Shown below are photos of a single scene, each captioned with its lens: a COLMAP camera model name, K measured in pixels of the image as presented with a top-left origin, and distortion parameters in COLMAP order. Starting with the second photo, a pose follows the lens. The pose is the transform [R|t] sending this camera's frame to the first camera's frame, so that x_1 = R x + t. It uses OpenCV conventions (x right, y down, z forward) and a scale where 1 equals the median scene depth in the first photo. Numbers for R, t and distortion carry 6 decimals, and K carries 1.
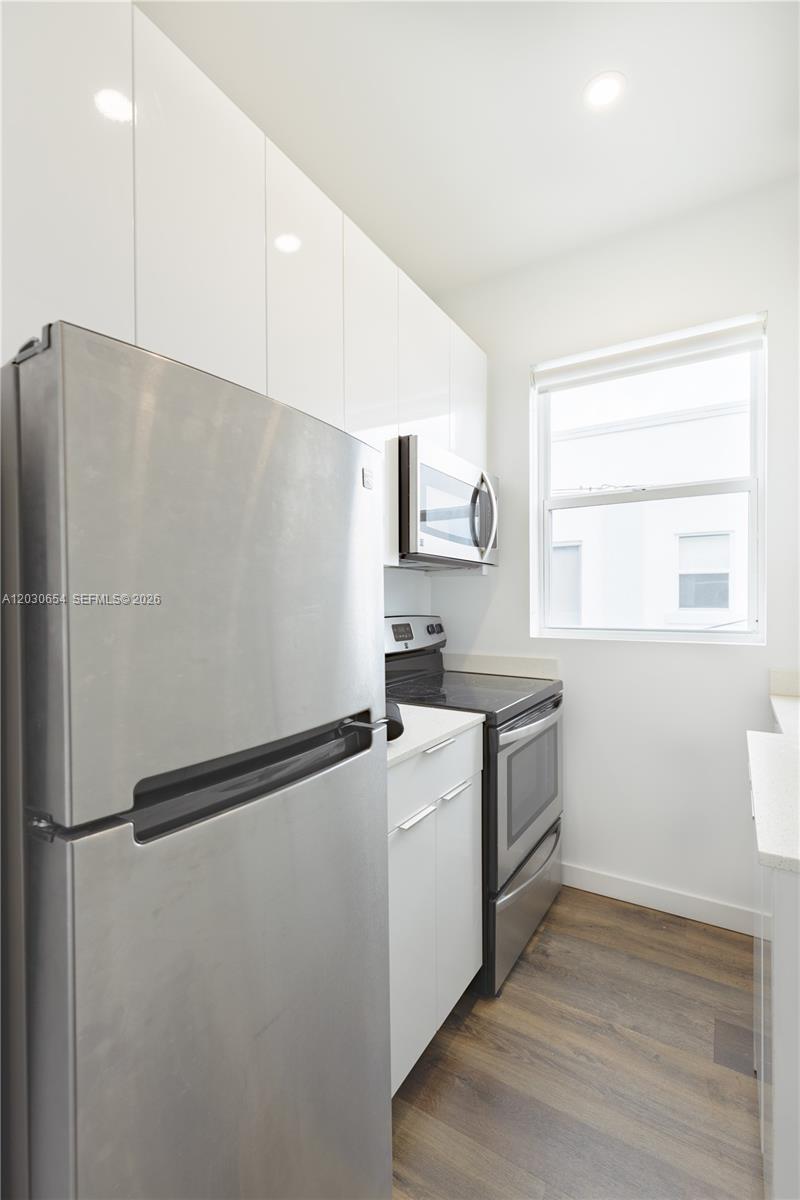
lens RADIAL K [[533.5, 0, 400.0], [0, 533.5, 600.0], [0, 0, 1]] dist [0.002264, -0.000489]
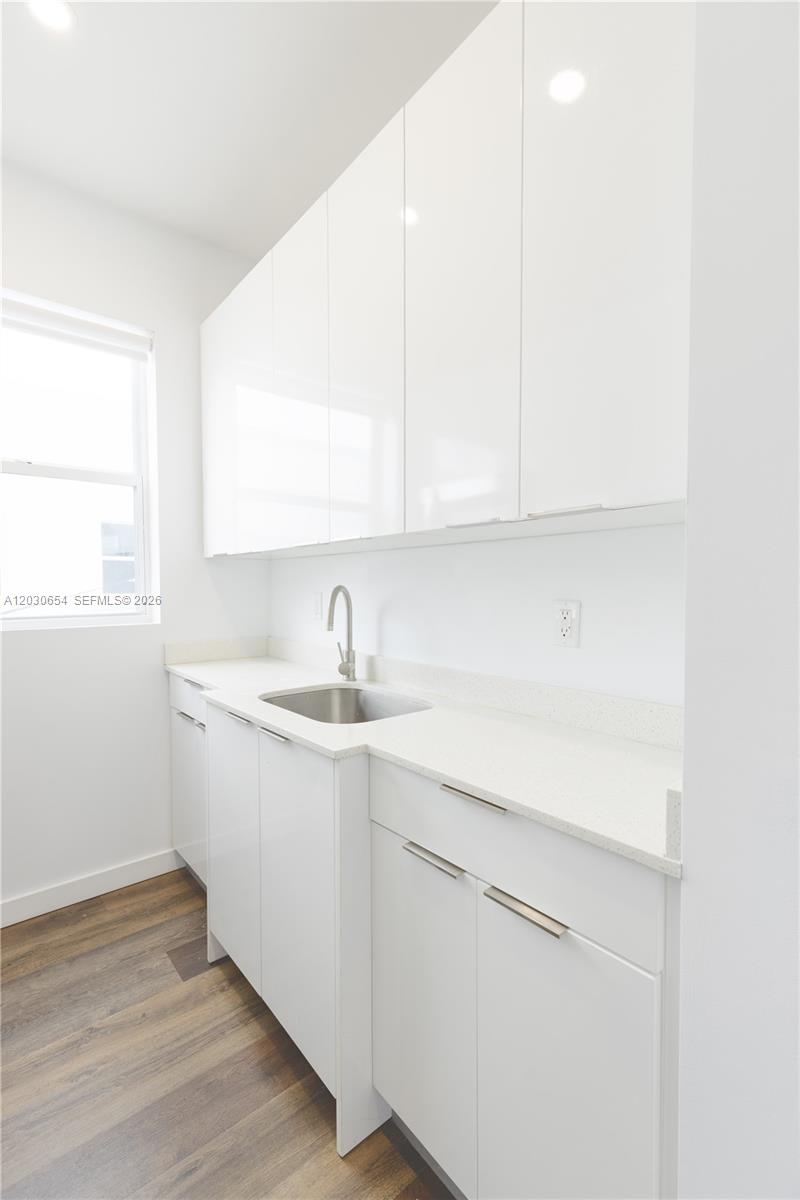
lens RADIAL K [[533.5, 0, 400.0], [0, 533.5, 600.0], [0, 0, 1]] dist [0.002264, -0.000489]
pose [[0.317469, -0.024285, 0.947958, -0.282910], [0.003101, 0.999693, 0.024572, 0.006981], [-0.948264, -0.004862, 0.317447, 0.155991]]
